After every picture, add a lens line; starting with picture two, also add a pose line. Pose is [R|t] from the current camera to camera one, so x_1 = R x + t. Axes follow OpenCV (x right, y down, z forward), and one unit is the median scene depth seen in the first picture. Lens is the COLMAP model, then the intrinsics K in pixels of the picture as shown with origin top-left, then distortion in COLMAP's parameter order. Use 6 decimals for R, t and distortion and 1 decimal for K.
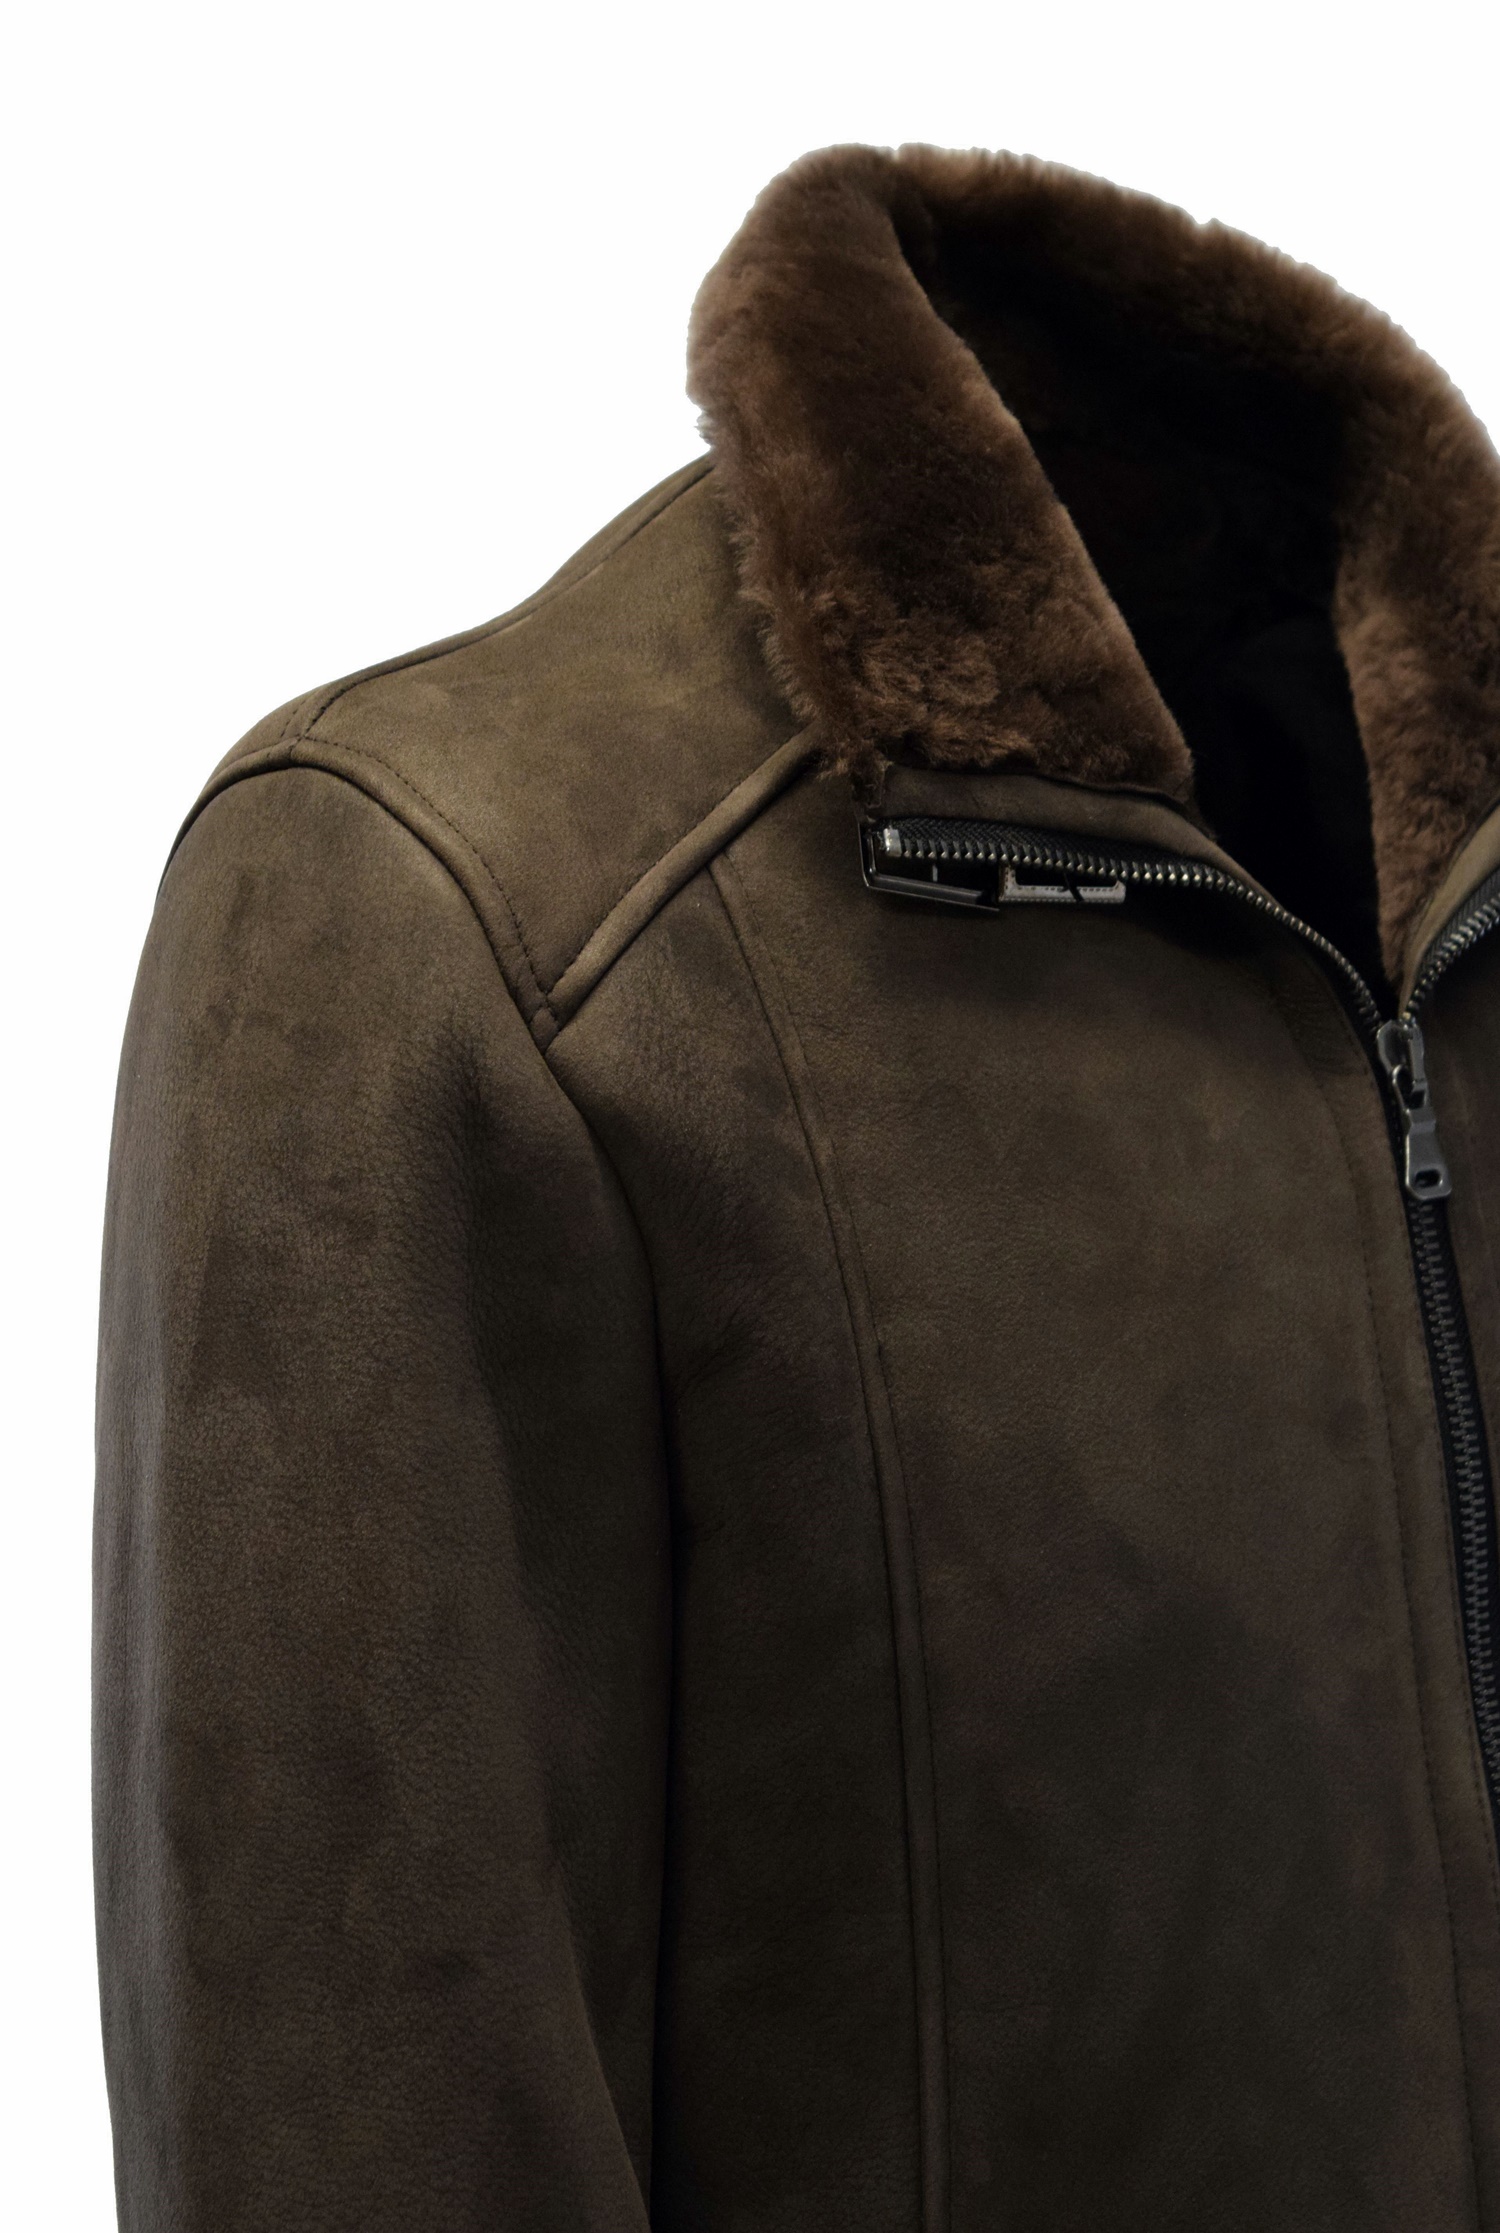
lens RADIAL K [[5105.3, 0, 749.8], [0, 5105.3, 1118.5], [0, 0, 1]] dist [0.027509, 0.000000]
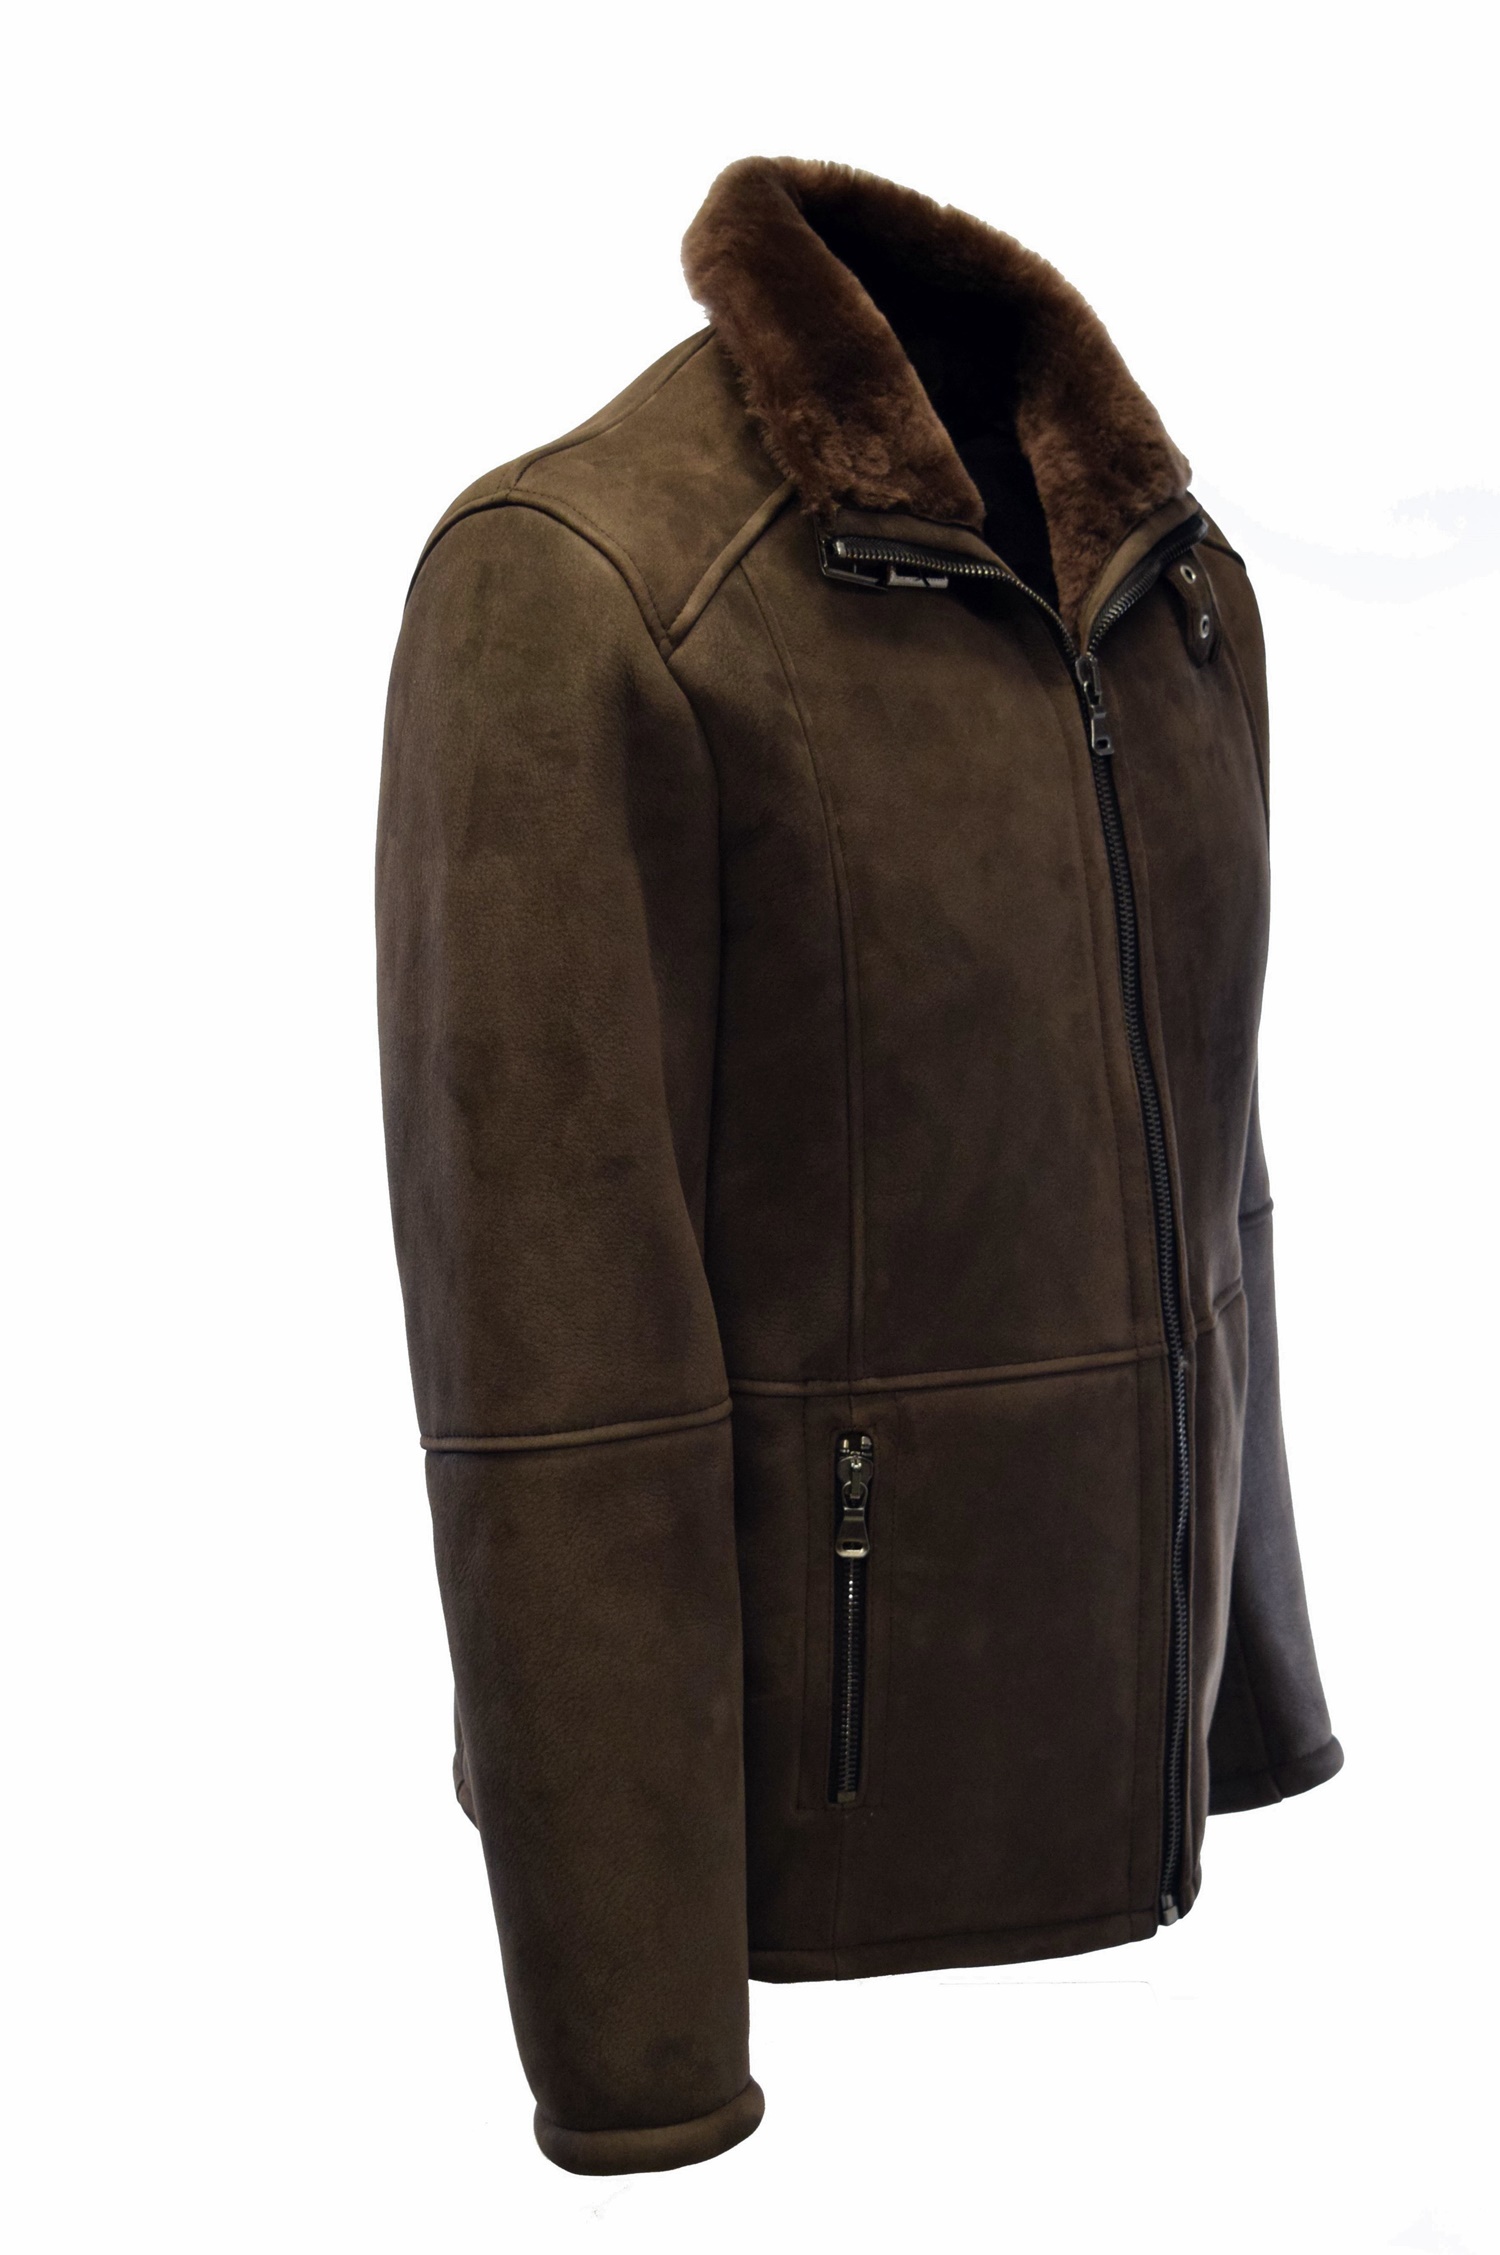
lens RADIAL K [[3839.1, 0, 750.7], [0, 3839.1, 1125.7], [0, 0, 1]] dist [-0.048414, 0.000000]
pose [[0.986020, -0.018204, 0.165630, -0.228134], [0.006964, 0.997648, 0.068194, 0.055753], [-0.166482, -0.066087, 0.983827, -0.340320]]
